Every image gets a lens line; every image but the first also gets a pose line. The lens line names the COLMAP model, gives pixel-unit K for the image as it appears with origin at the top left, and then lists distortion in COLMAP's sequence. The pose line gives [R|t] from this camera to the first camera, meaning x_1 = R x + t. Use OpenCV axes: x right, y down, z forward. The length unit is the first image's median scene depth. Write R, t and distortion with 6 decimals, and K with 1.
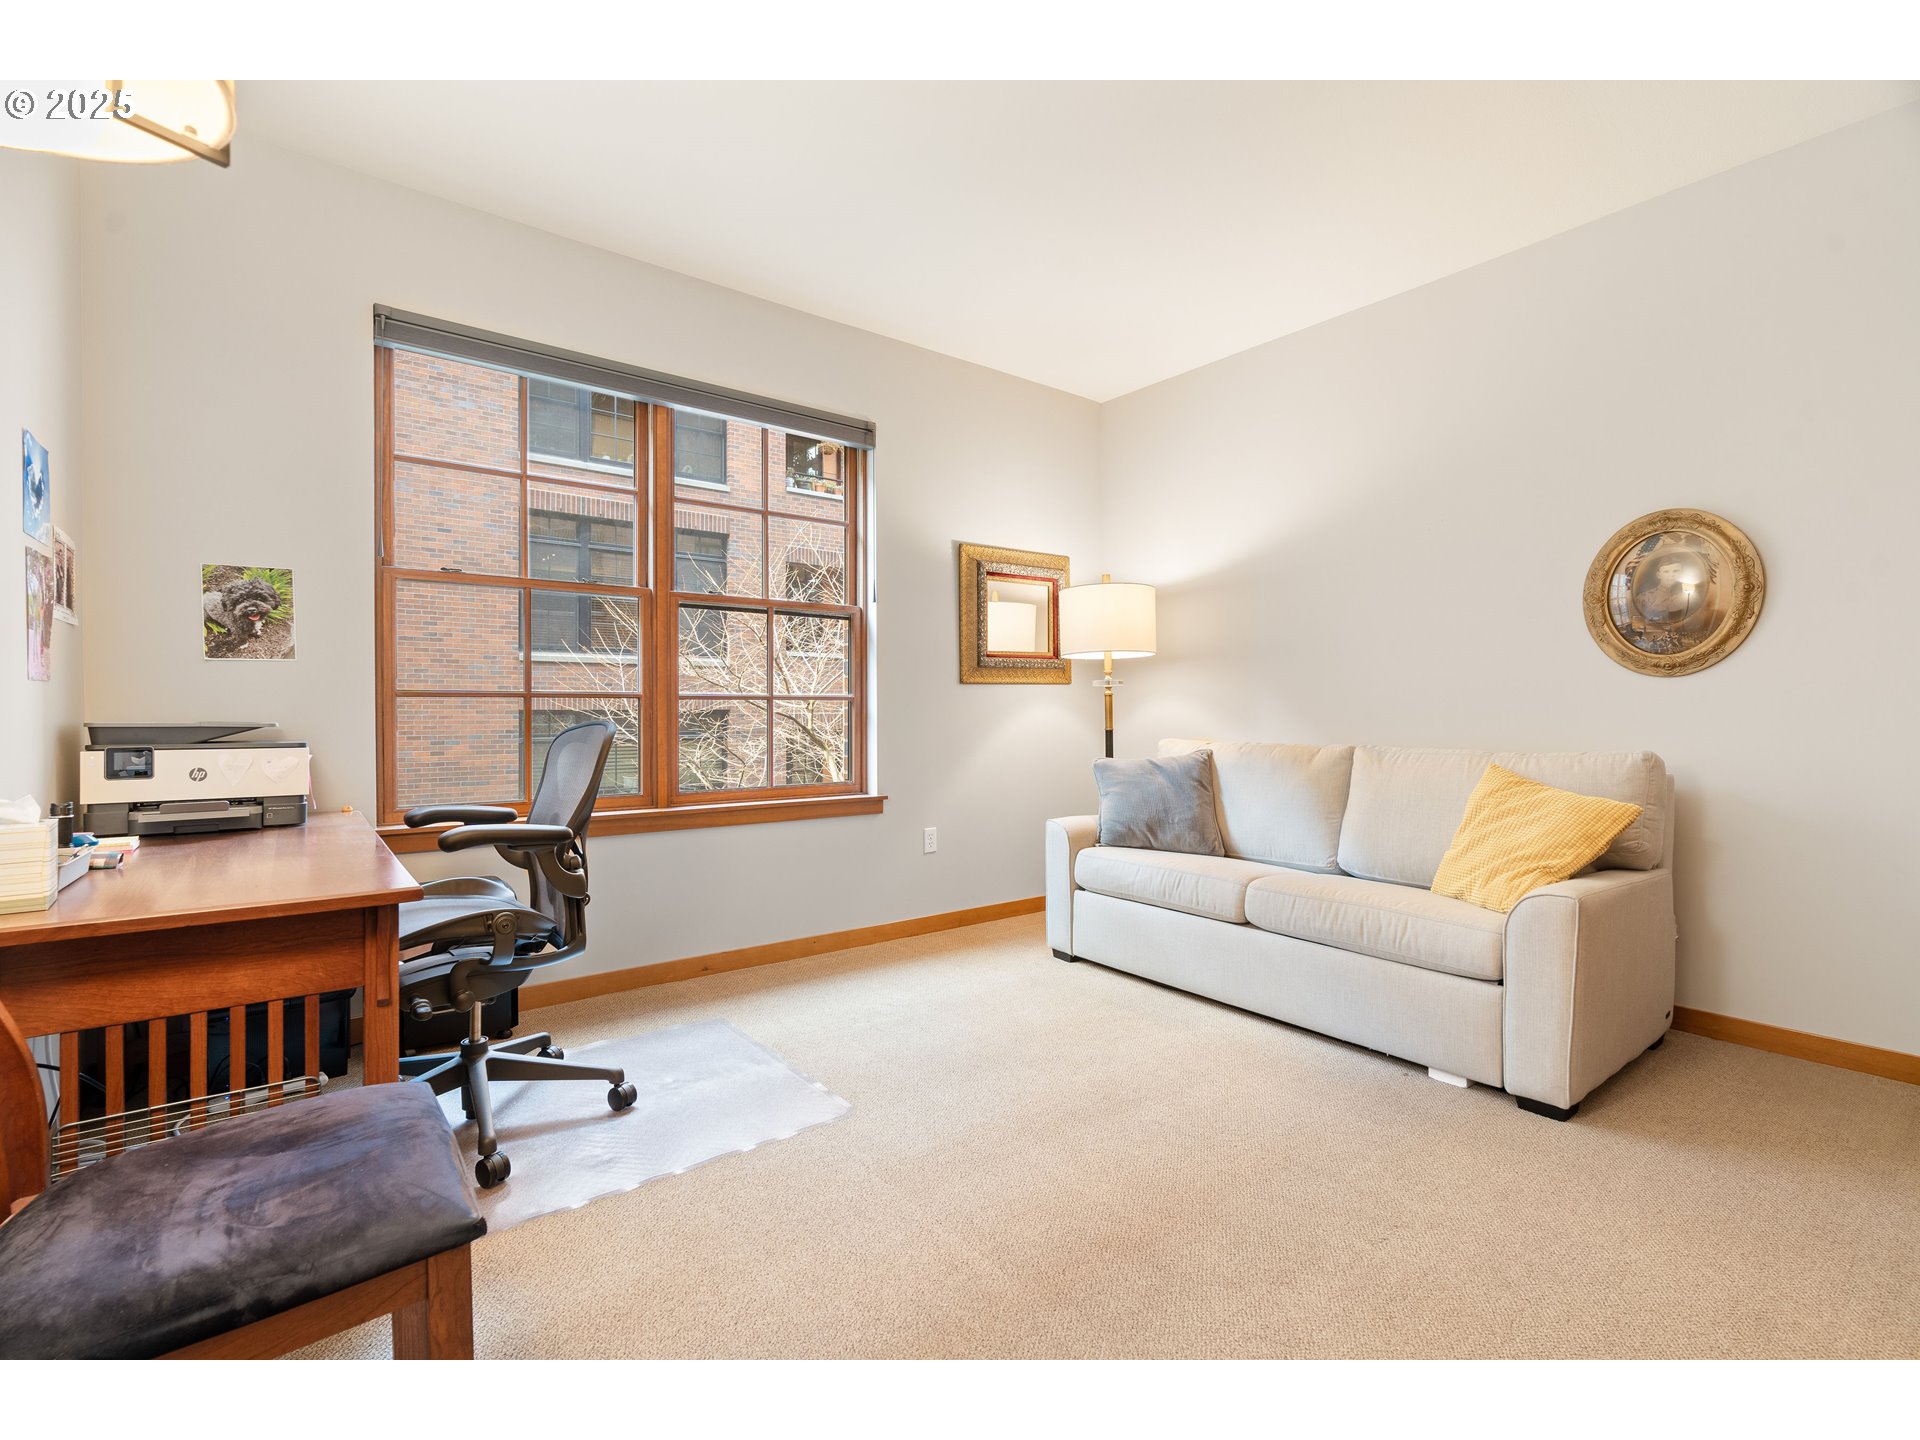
lens RADIAL K [[877.6, 0, 954.3], [0, 877.6, 720.0], [0, 0, 1]] dist [-0.002678, -0.000002]
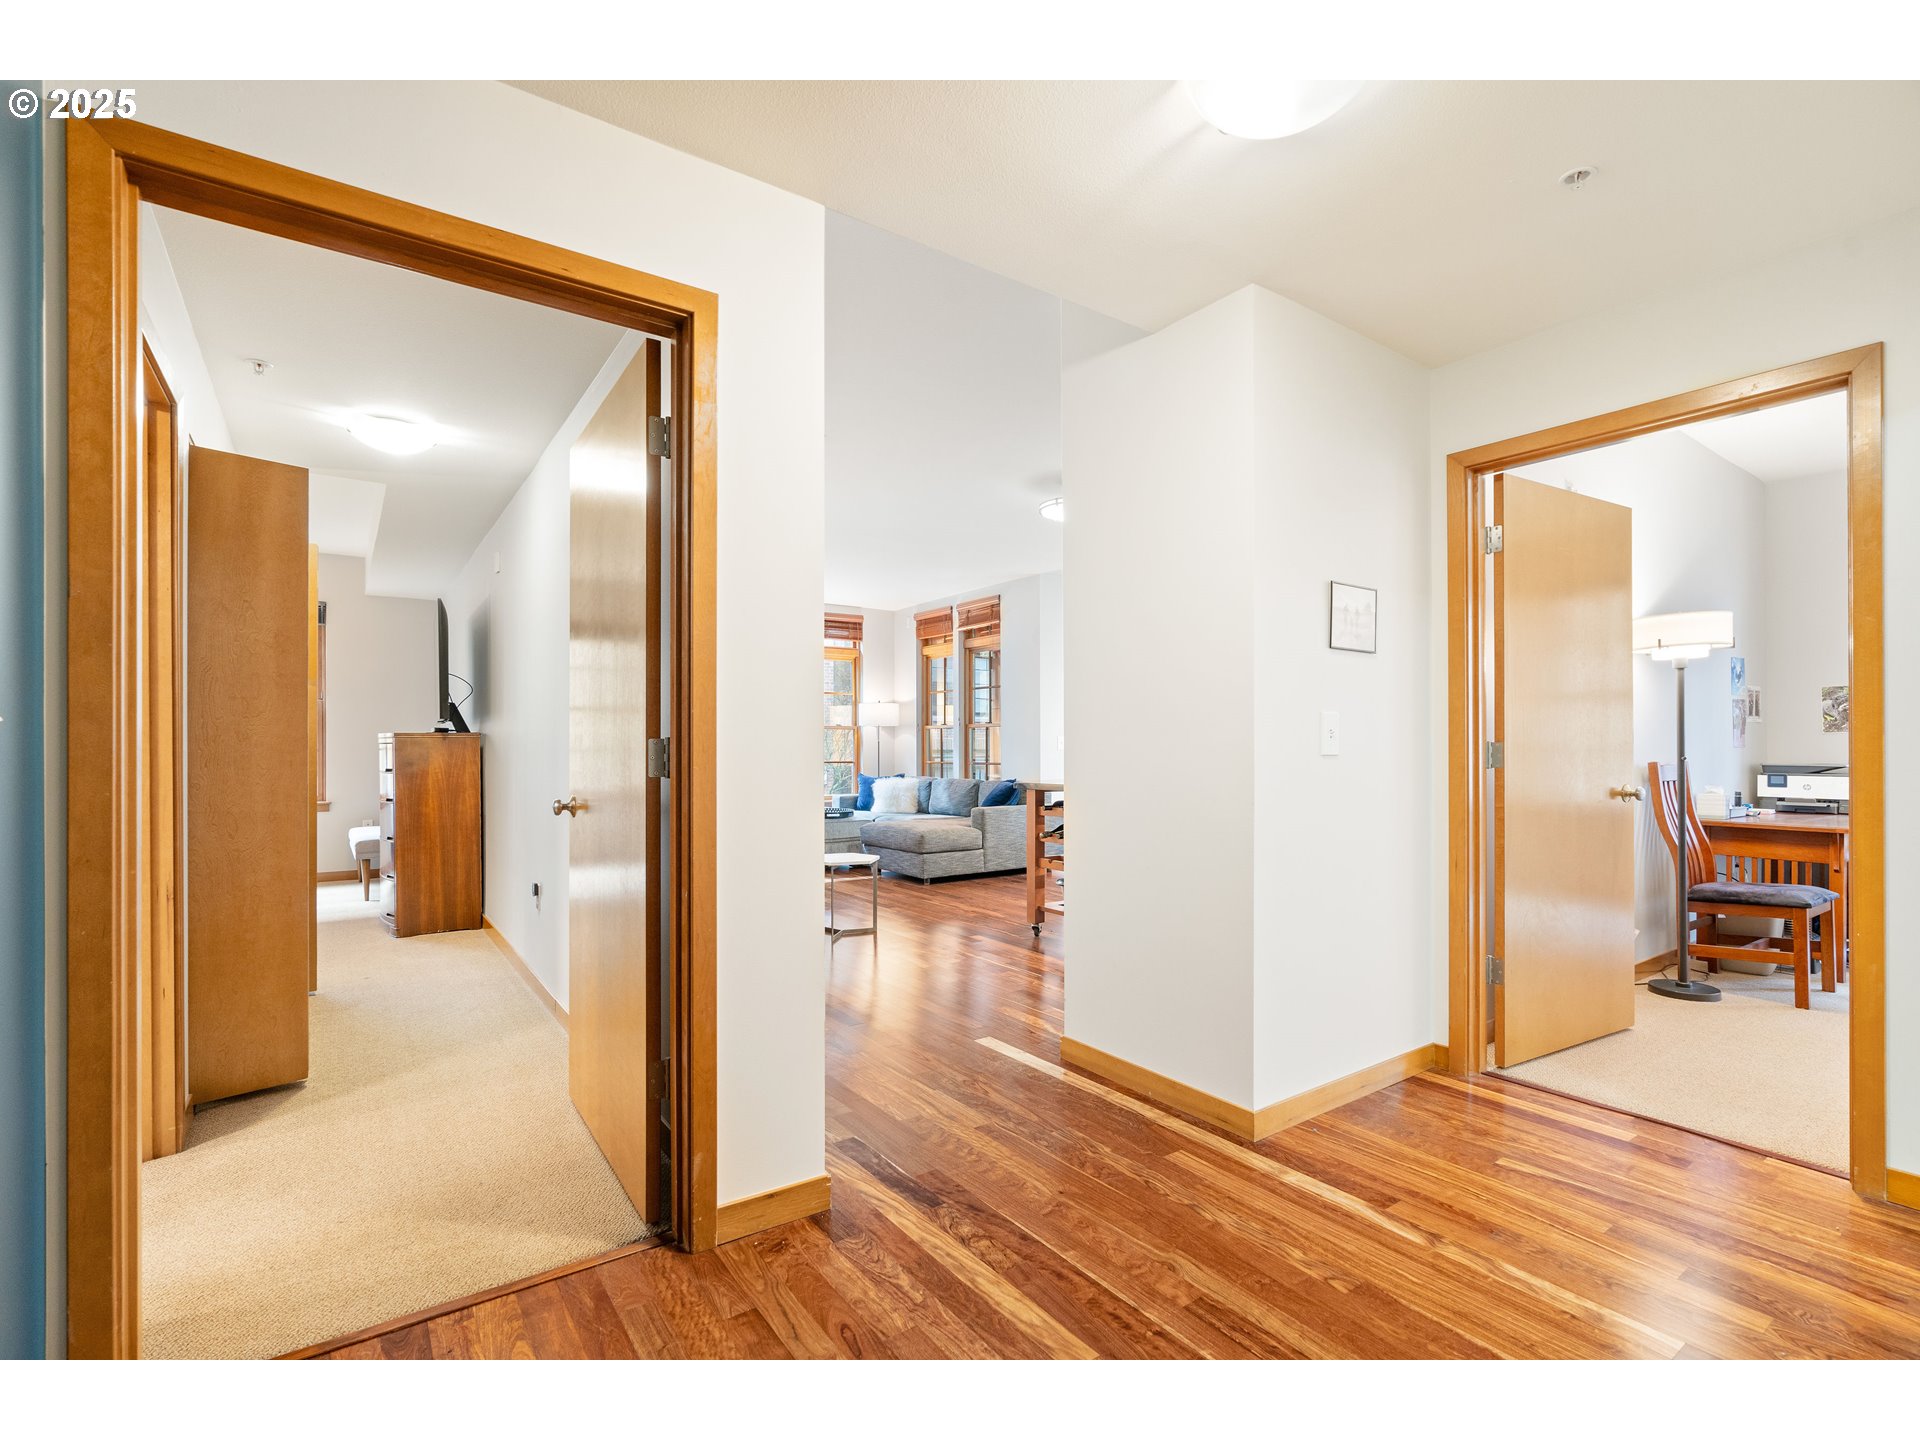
lens RADIAL K [[877.6, 0, 954.3], [0, 877.6, 720.0], [0, 0, 1]] dist [-0.002678, -0.000002]
pose [[-0.046461, -0.018355, -0.998751, 1.570145], [-0.005147, 0.999822, -0.018135, -0.062060], [0.998907, 0.004298, -0.046547, -1.149197]]
